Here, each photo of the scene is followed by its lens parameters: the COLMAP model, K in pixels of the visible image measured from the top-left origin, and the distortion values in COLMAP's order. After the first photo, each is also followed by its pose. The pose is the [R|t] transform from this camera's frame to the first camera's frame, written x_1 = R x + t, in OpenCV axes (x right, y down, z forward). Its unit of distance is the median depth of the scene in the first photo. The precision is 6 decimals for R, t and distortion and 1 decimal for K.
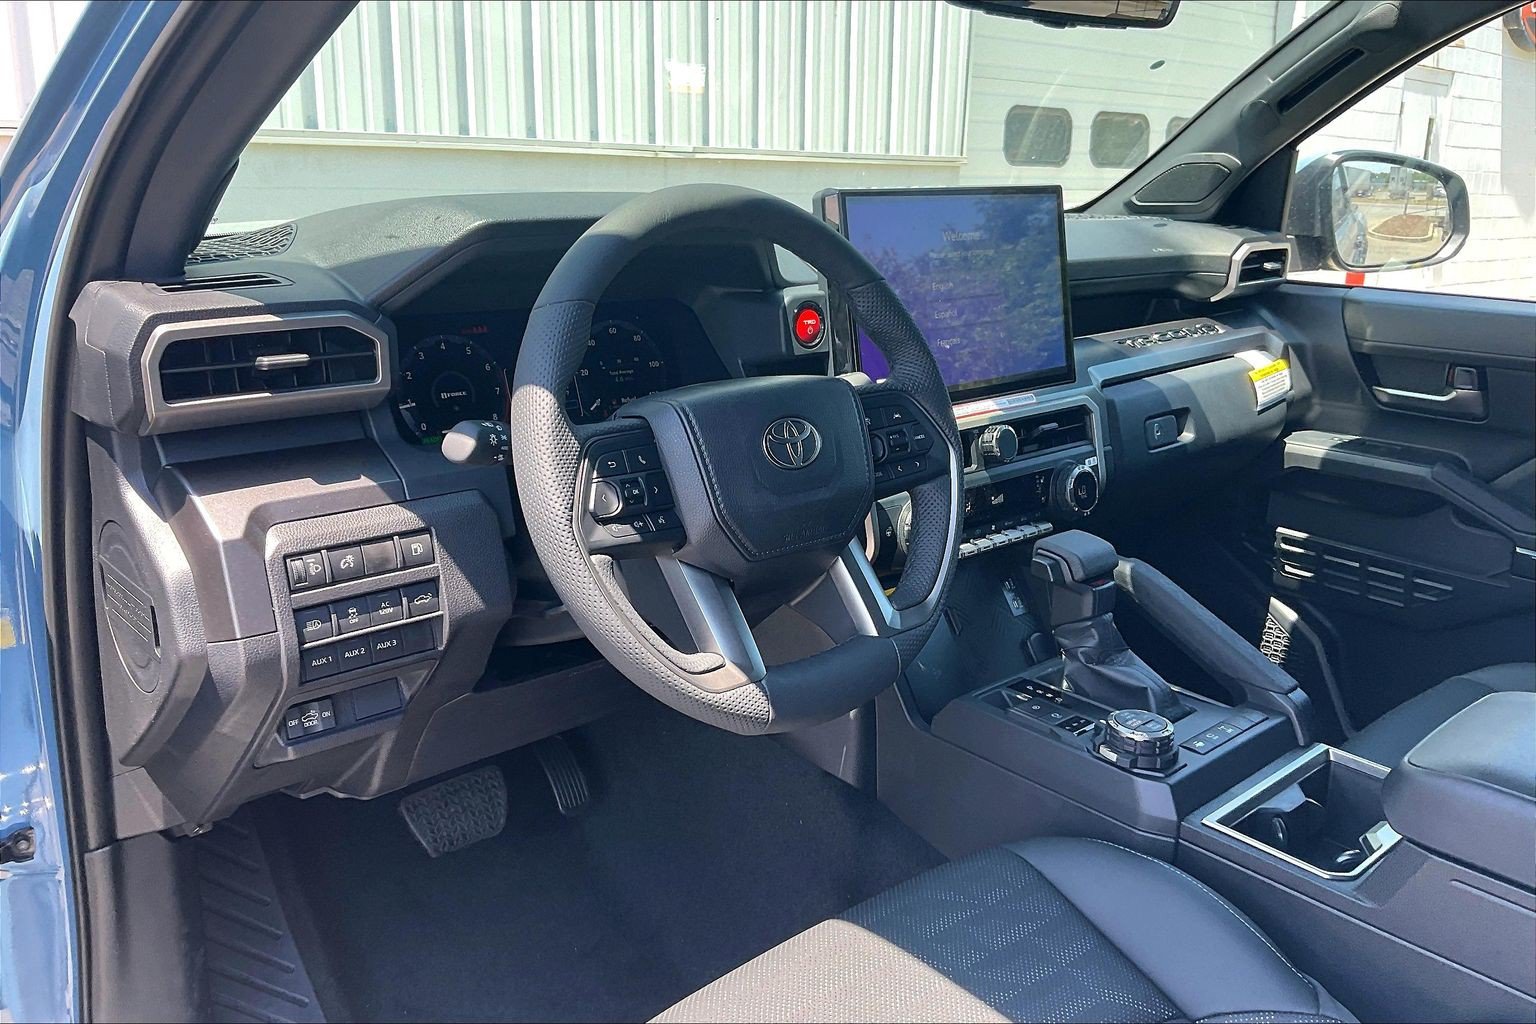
lens RADIAL K [[1245.3, 0, 768.0], [0, 1245.3, 512.0], [0, 0, 1]] dist [0.002766, 0.000779]
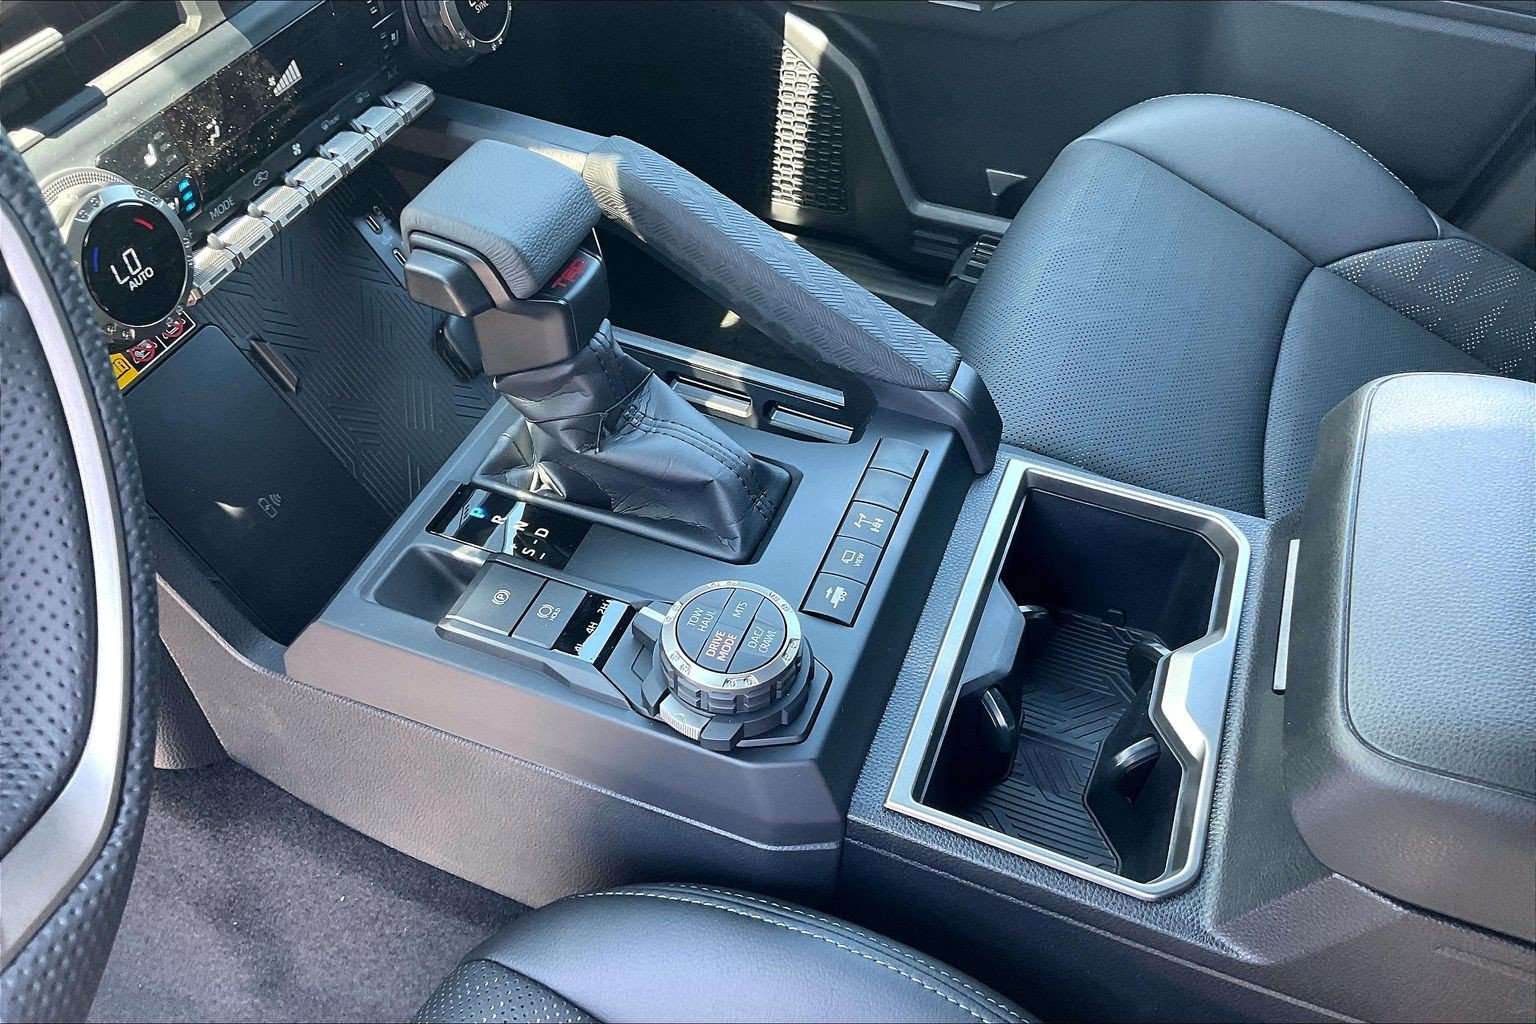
lens RADIAL K [[1245.3, 0, 768.0], [0, 1245.3, 512.0], [0, 0, 1]] dist [0.002766, 0.000779]
pose [[0.891369, -0.326618, 0.314296, 0.151810], [0.117431, 0.836110, 0.535845, -0.094276], [-0.437803, -0.440727, 0.783638, 0.546910]]
